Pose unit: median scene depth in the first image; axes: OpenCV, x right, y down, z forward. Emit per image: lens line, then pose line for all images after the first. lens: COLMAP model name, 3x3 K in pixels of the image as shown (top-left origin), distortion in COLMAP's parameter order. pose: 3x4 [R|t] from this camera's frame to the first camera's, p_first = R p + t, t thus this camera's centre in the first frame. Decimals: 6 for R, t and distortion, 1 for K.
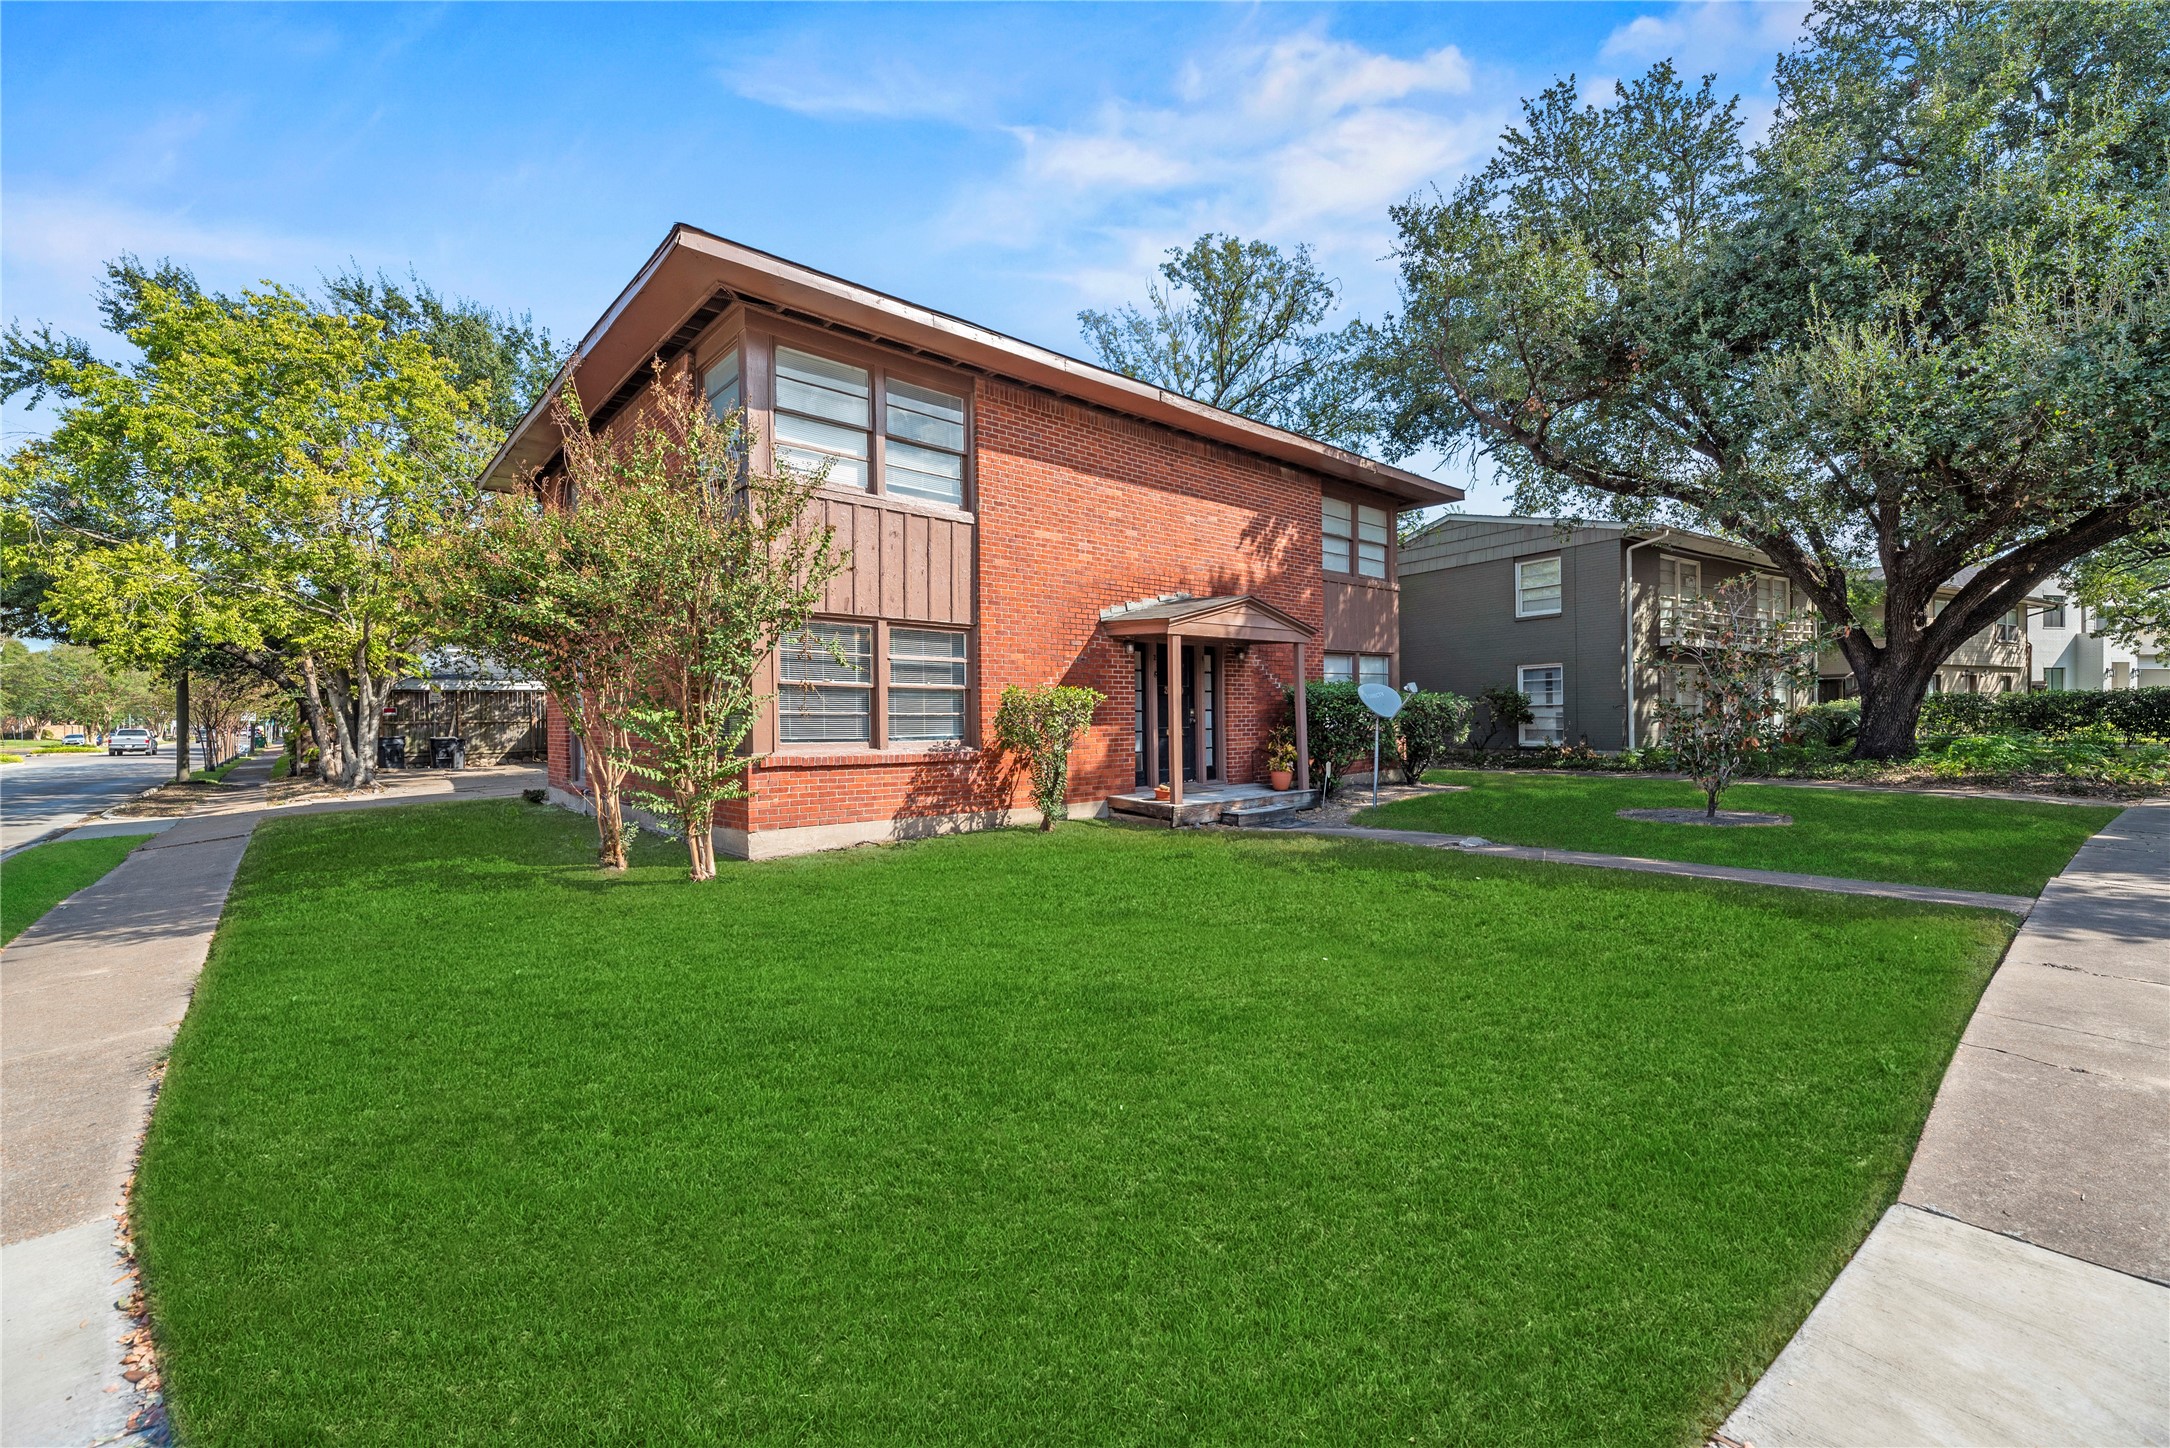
lens RADIAL K [[880.2, 0, 1083.7], [0, 880.2, 729.2], [0, 0, 1]] dist [-0.000329, 0.000219]
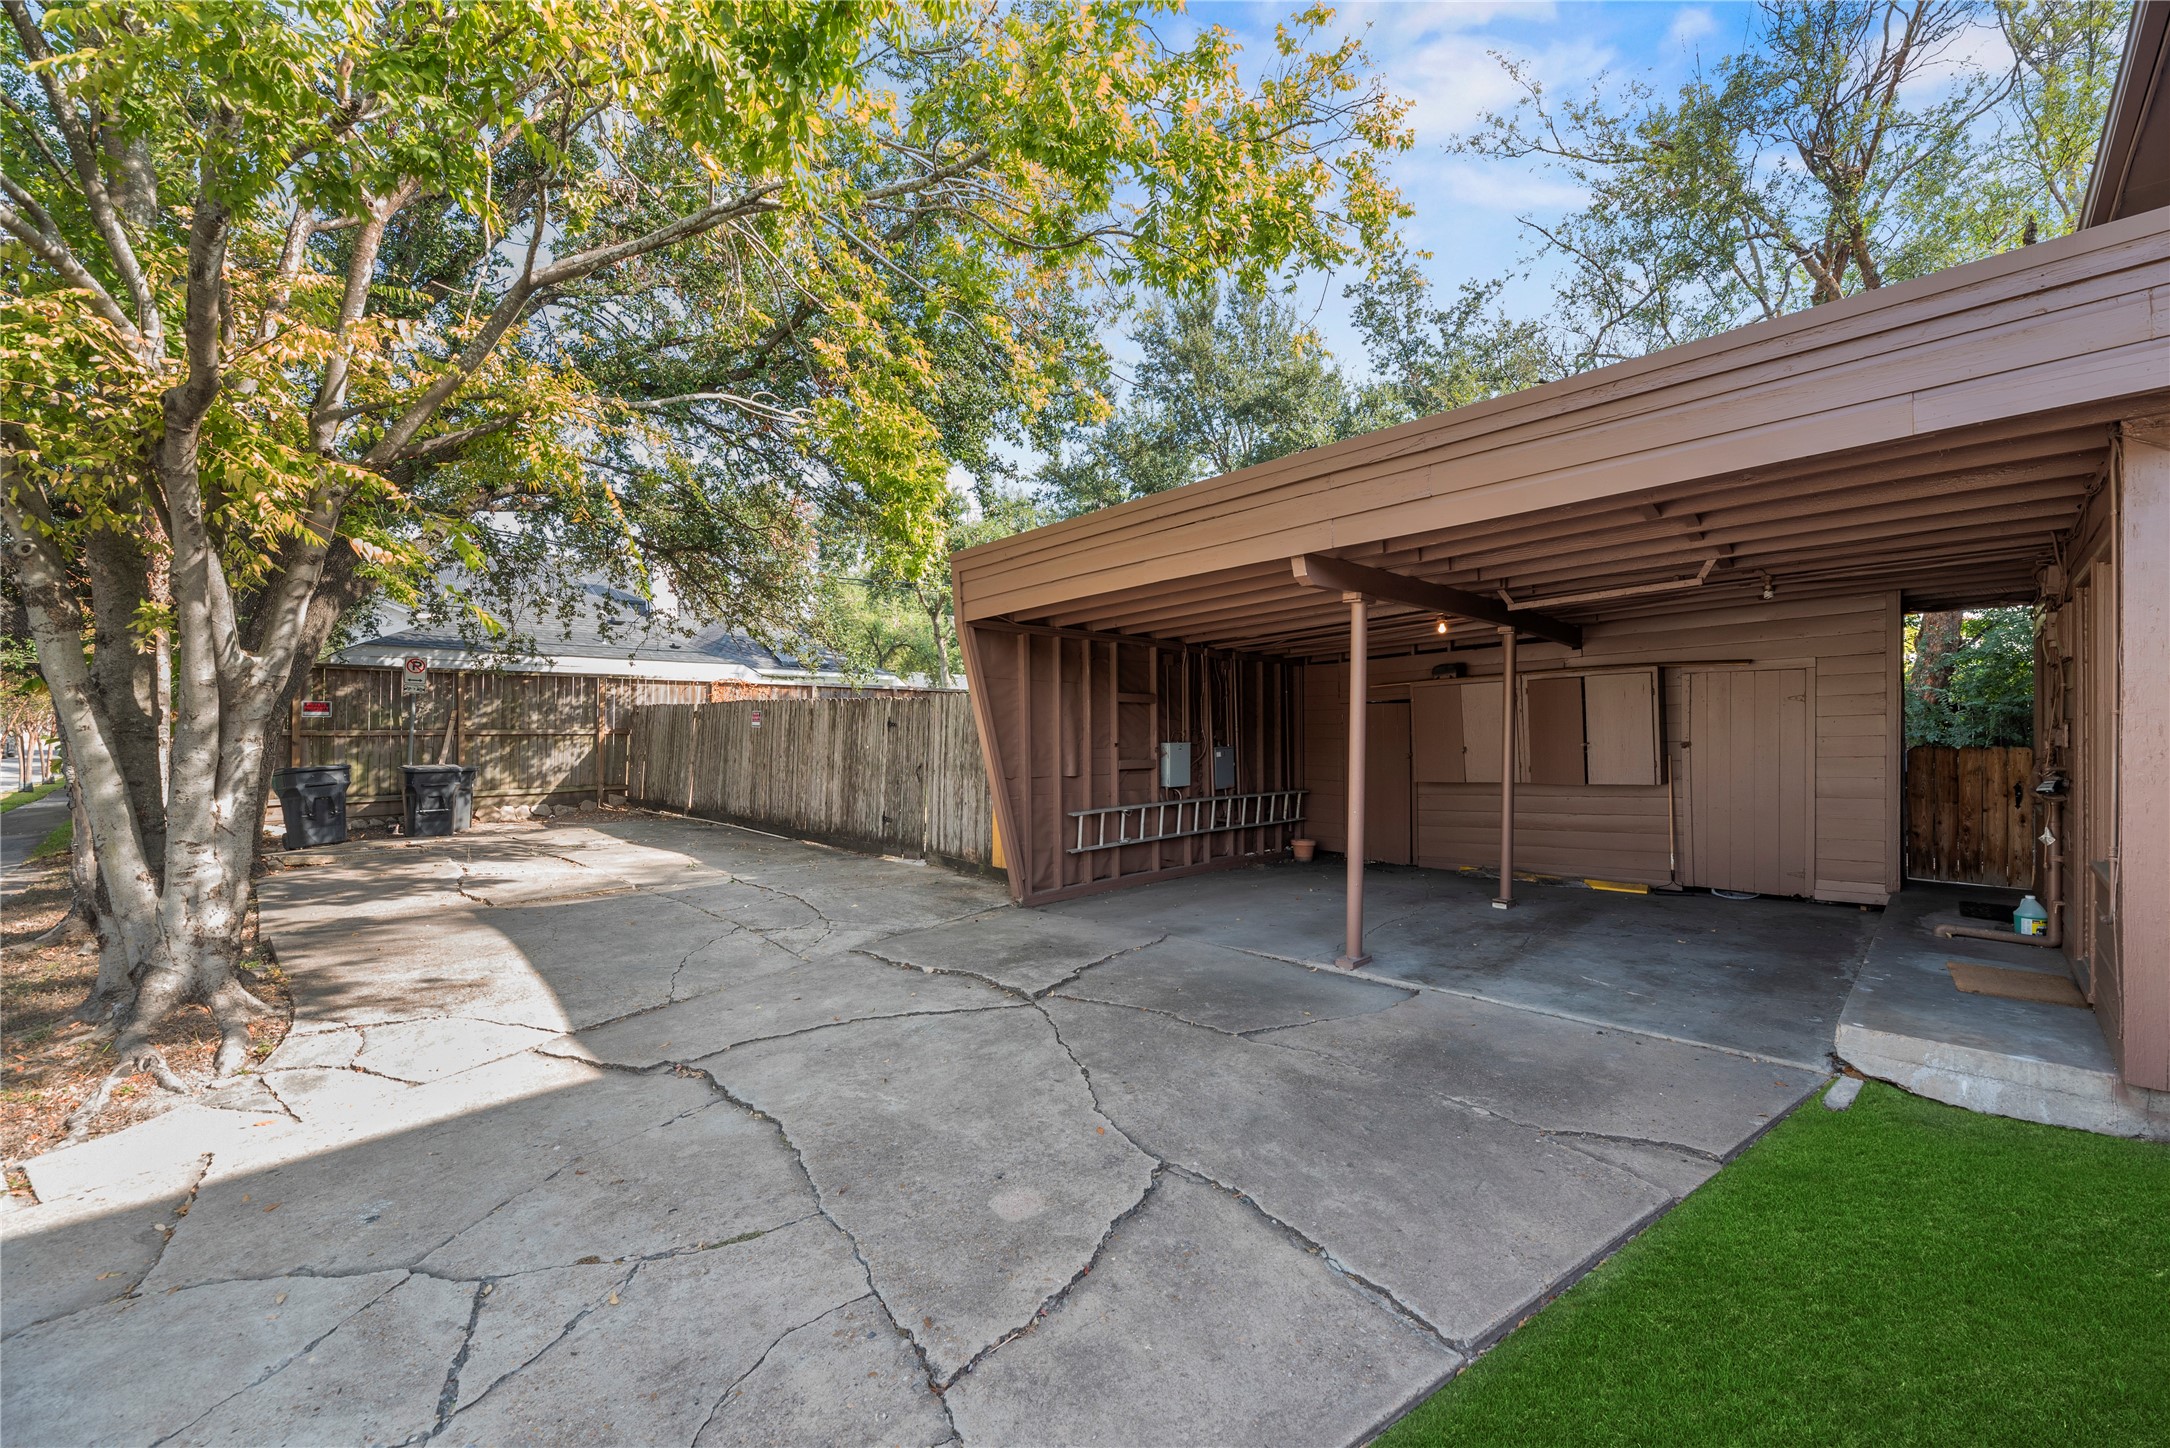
lens RADIAL K [[880.2, 0, 1086.6], [0, 880.2, 722.6], [0, 0, 1]] dist [-0.000329, 0.000219]
pose [[0.998767, 0.018677, 0.045993, -0.381647], [-0.017739, 0.999628, -0.020718, -0.010337], [-0.046362, 0.019876, 0.998727, 0.488411]]
